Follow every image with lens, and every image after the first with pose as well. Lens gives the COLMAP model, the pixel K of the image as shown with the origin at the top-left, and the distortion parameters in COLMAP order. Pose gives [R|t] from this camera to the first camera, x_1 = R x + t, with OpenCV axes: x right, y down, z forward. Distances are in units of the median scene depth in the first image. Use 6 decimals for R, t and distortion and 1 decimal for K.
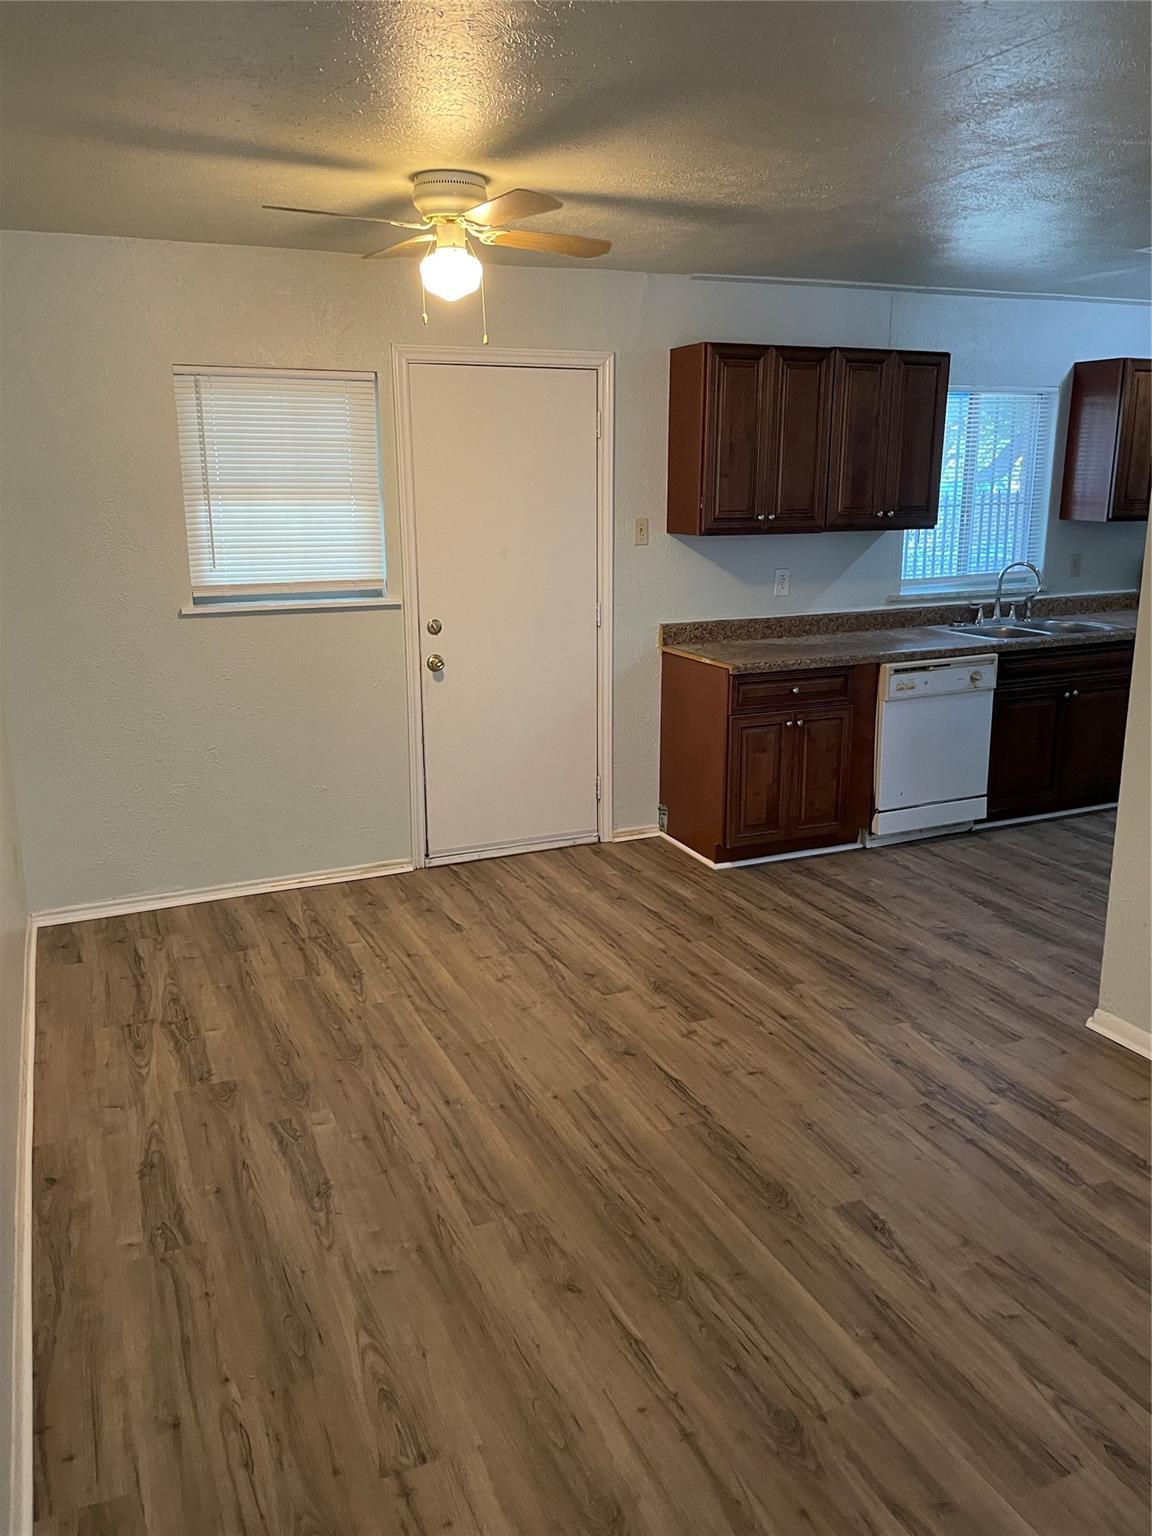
lens RADIAL K [[1179.4, 0, 576.1], [0, 1179.4, 765.8], [0, 0, 1]] dist [0.021729, -0.040491]
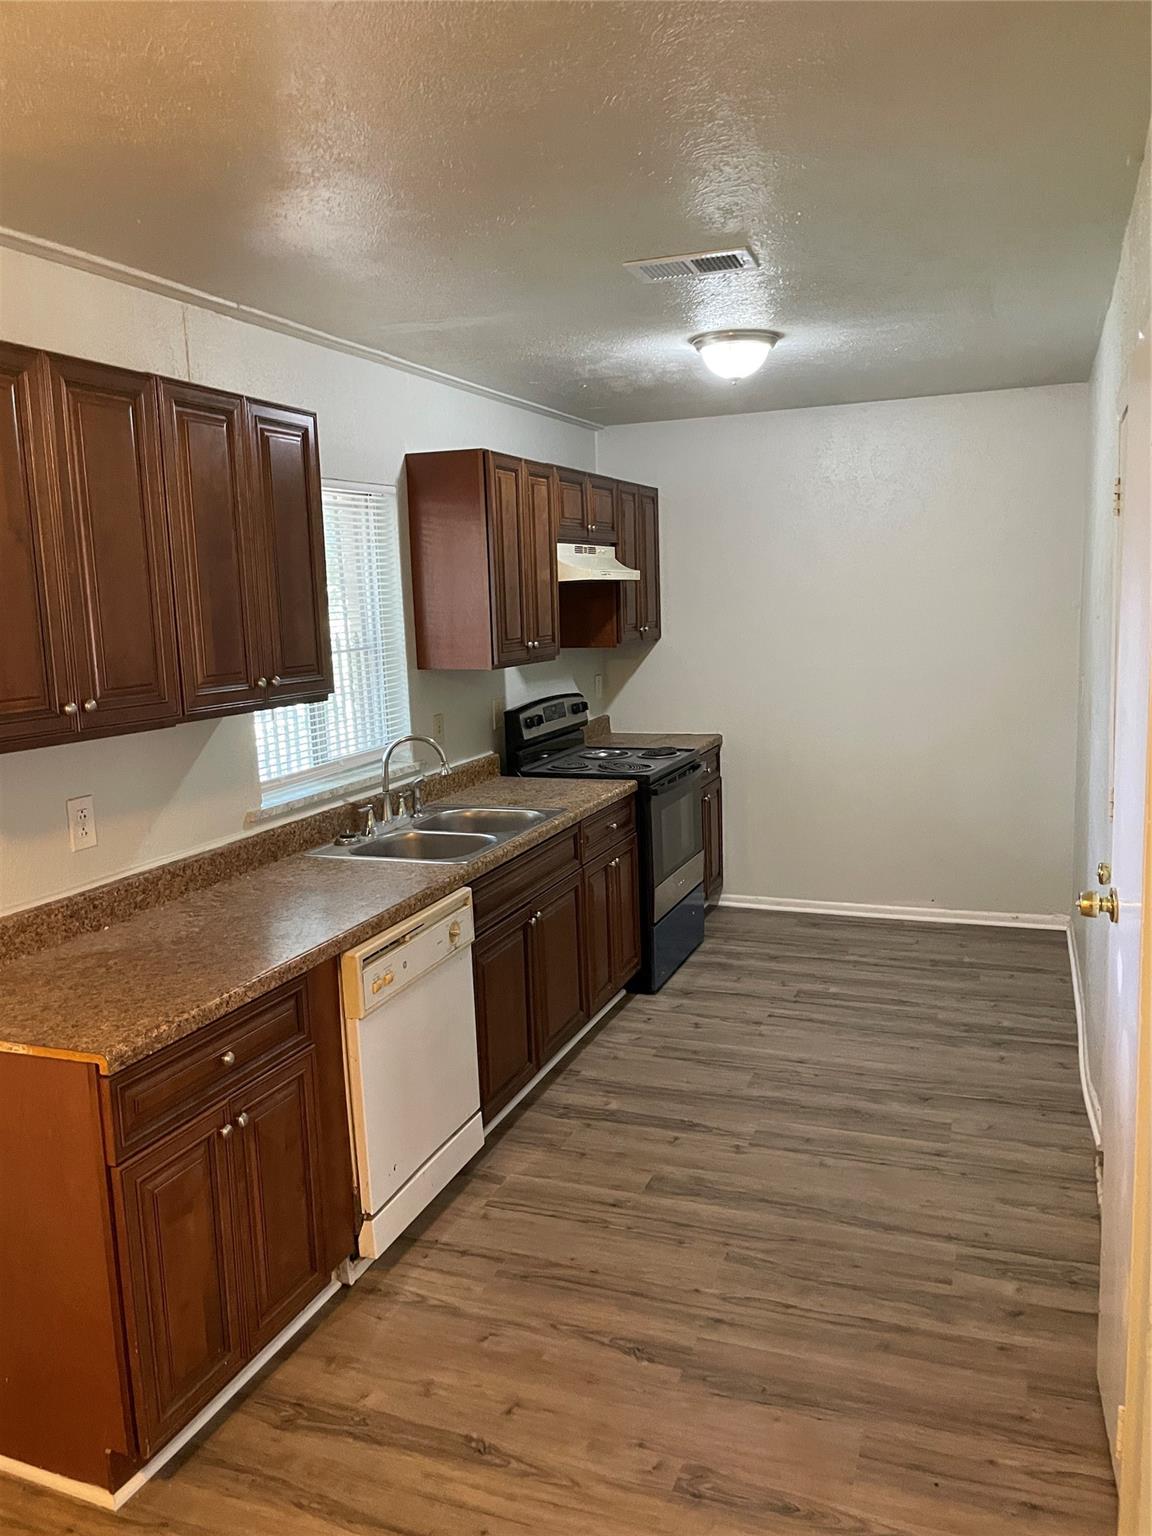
lens RADIAL K [[1179.4, 0, 574.2], [0, 1179.4, 766.0], [0, 0, 1]] dist [0.021729, -0.040491]
pose [[0.712228, -0.120826, 0.691471, -0.027306], [0.200796, 0.978980, -0.035759, -0.124771], [-0.672616, 0.164314, 0.721519, 0.506833]]
